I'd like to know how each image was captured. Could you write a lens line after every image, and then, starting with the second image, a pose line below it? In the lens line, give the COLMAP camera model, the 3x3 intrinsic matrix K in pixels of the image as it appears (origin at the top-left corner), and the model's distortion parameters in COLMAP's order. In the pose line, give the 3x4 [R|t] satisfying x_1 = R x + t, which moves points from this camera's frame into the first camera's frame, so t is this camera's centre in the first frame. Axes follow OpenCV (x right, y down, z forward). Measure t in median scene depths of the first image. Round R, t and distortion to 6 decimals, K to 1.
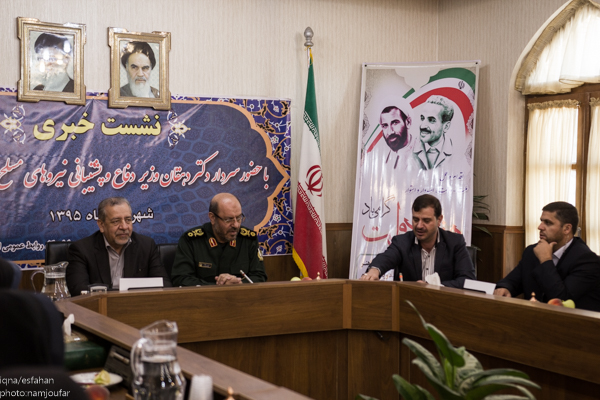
lens RADIAL K [[922.0, 0, 300.0], [0, 922.0, 200.0], [0, 0, 1]] dist [0.118999, 0.079966]
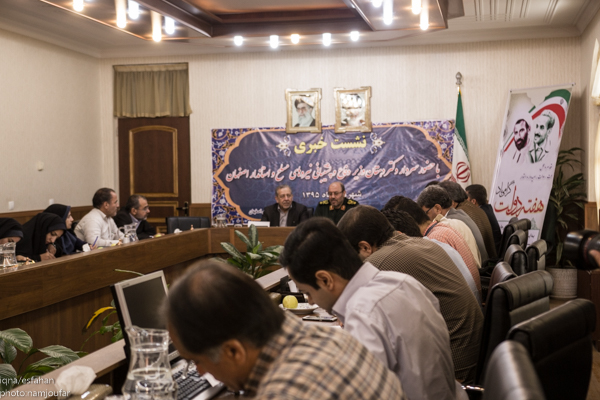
lens RADIAL K [[941.3, 0, 300.0], [0, 941.3, 200.0], [0, 0, 1]] dist [0.116198, 0.005226]
pose [[0.755851, -0.002047, -0.654740, 0.844257], [0.006457, 0.999970, 0.004328, 0.017144], [0.654712, -0.007499, 0.755842, -0.363251]]
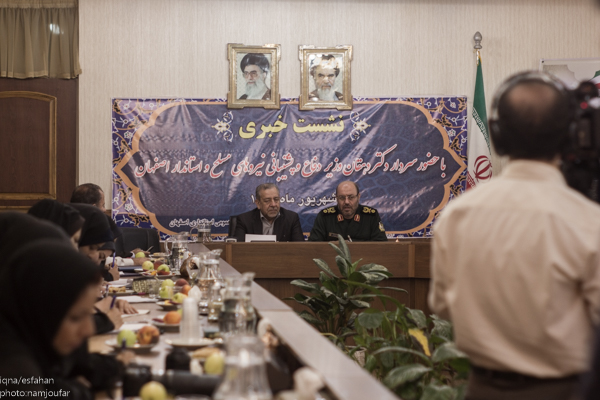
lens RADIAL K [[1664.5, 0, 300.0], [0, 1664.5, 200.0], [0, 0, 1]] dist [-0.070936, 0.375209]
pose [[0.915158, 0.001195, -0.403093, 0.623894], [-0.004123, 0.999971, -0.006397, 0.029426], [0.403073, 0.007516, 0.915137, -0.920042]]
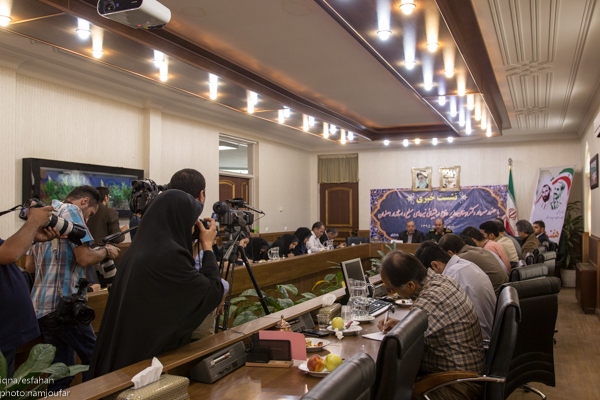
lens RADIAL K [[565.8, 0, 318.3], [0, 565.8, 202.0], [0, 0, 1]] dist [-0.052006, 0.000278]
pose [[0.630256, -0.029188, -0.775838, 0.944415], [-0.006849, 0.999045, -0.043149, 0.018395], [0.776357, 0.032508, 0.629454, -0.484025]]
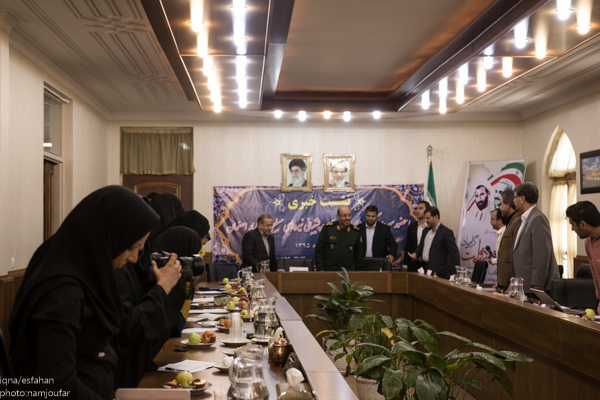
lens RADIAL K [[941.3, 0, 300.0], [0, 941.3, 200.0], [0, 0, 1]] dist [0.116198, 0.005226]
pose [[0.898497, -0.022934, -0.438380, 0.611277], [0.000106, 0.998646, -0.052026, 0.023097], [0.438979, 0.046699, 0.897283, -0.826346]]
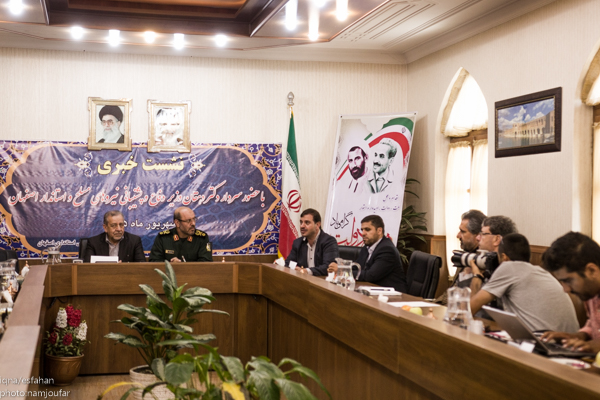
lens RADIAL K [[959.4, 0, 289.6], [0, 959.4, 193.3], [0, 0, 1]] dist [0.107261, 0.039551]
pose [[0.955180, -0.002121, -0.296019, 0.442863], [-0.008051, 0.999418, -0.033139, 0.015750], [0.295917, 0.034037, 0.954607, -0.392074]]
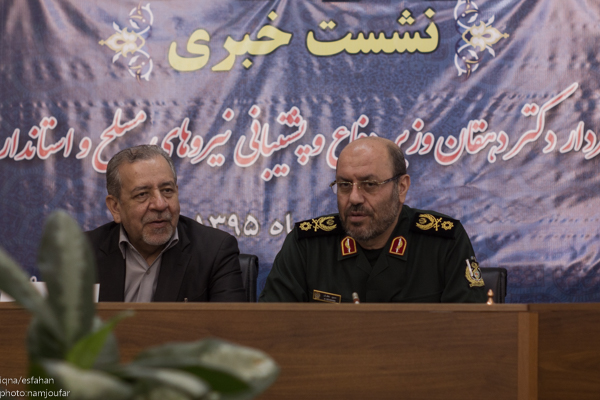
lens RADIAL K [[2041.1, 0, 300.0], [0, 2041.1, 200.0], [0, 0, 1]] dist [-0.031242, -0.309062]
pose [[0.827607, -0.037705, -0.560040, 0.336436], [-0.010962, 0.996465, -0.083286, 0.082852], [0.561201, 0.075067, 0.824269, 0.133619]]
